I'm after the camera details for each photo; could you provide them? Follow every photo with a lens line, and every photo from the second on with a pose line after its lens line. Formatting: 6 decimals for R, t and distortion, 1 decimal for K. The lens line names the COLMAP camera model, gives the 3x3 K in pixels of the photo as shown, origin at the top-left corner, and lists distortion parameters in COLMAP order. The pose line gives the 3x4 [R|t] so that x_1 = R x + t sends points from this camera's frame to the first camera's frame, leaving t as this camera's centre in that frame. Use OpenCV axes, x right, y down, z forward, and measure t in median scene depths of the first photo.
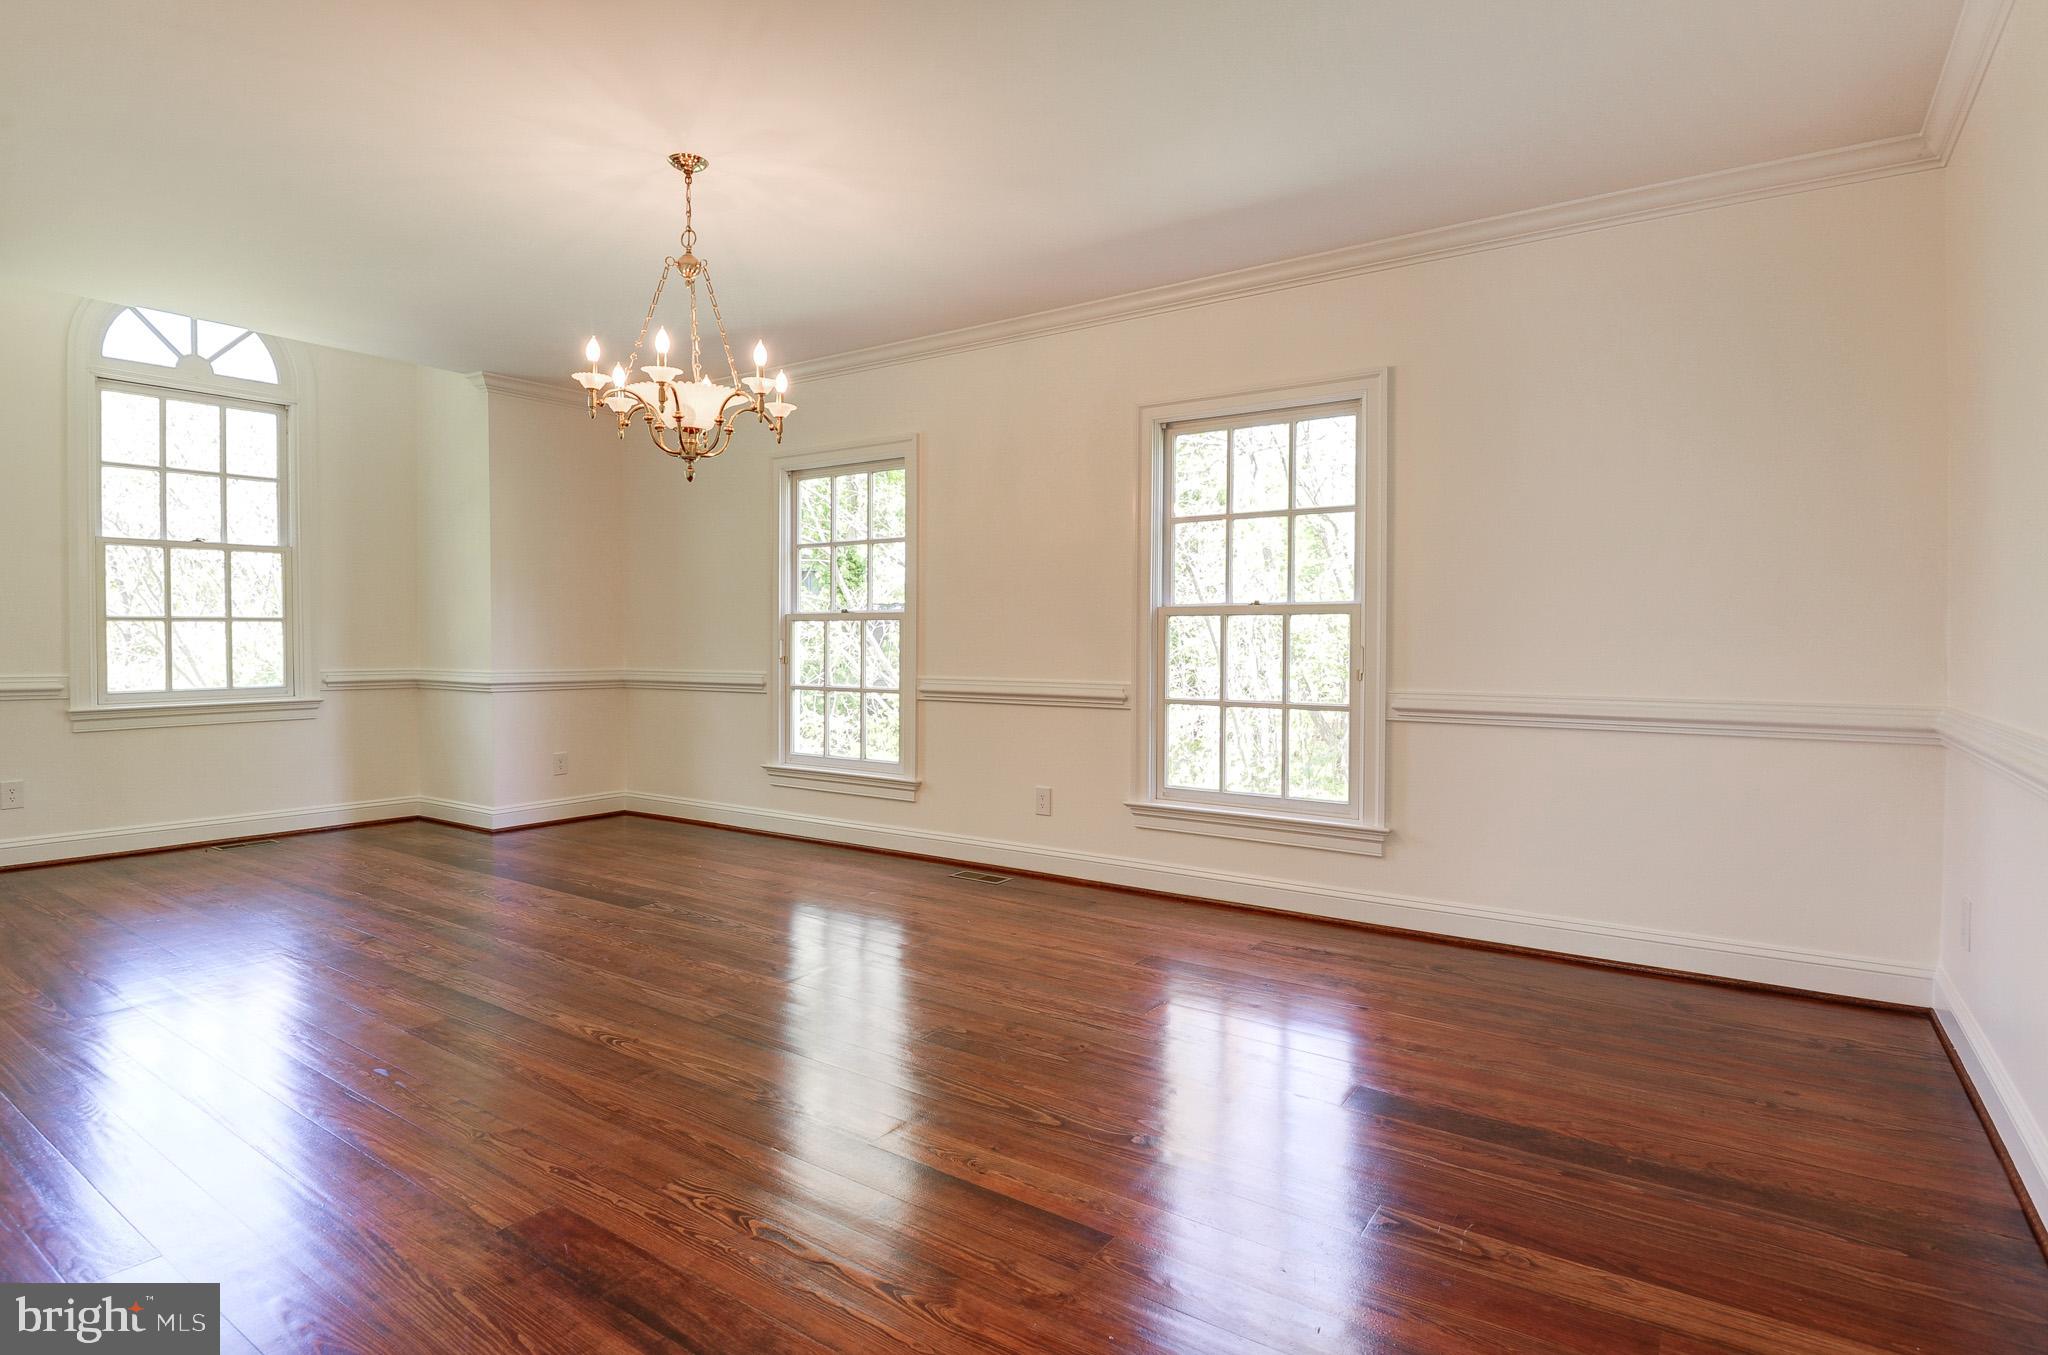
lens RADIAL K [[1032.6, 0, 1028.5], [0, 1032.6, 664.4], [0, 0, 1]] dist [0.019390, -0.038804]
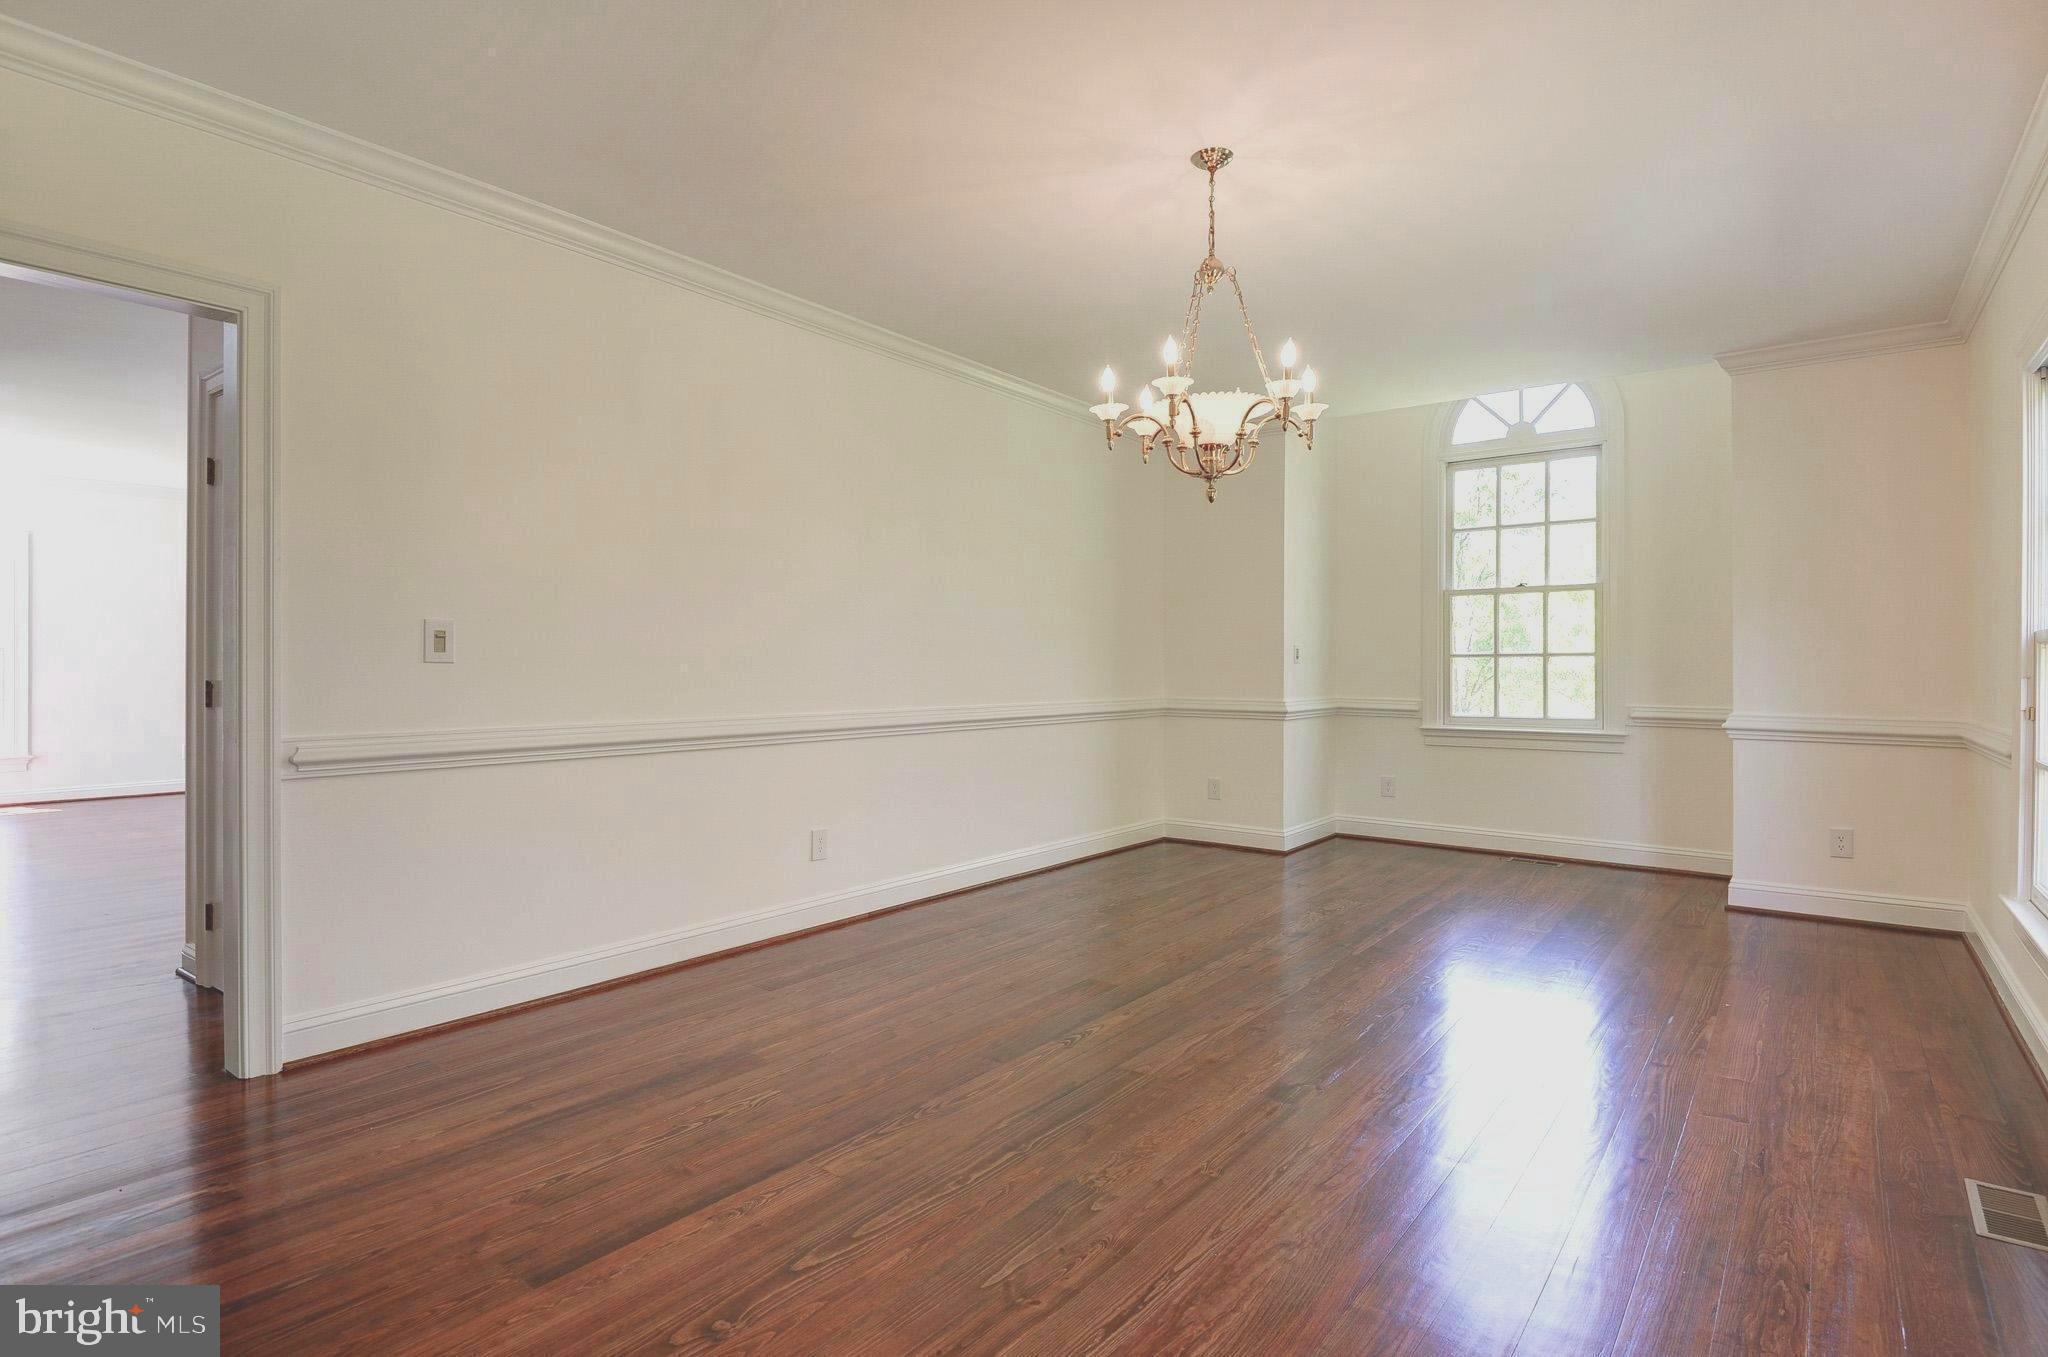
lens RADIAL K [[1032.6, 0, 1028.5], [0, 1032.6, 665.4], [0, 0, 1]] dist [0.019390, -0.038804]
pose [[-0.050450, -0.006867, -0.998703, 0.372595], [-0.028433, 0.999581, -0.005437, -0.011536], [0.998322, 0.028122, -0.050625, 0.545870]]
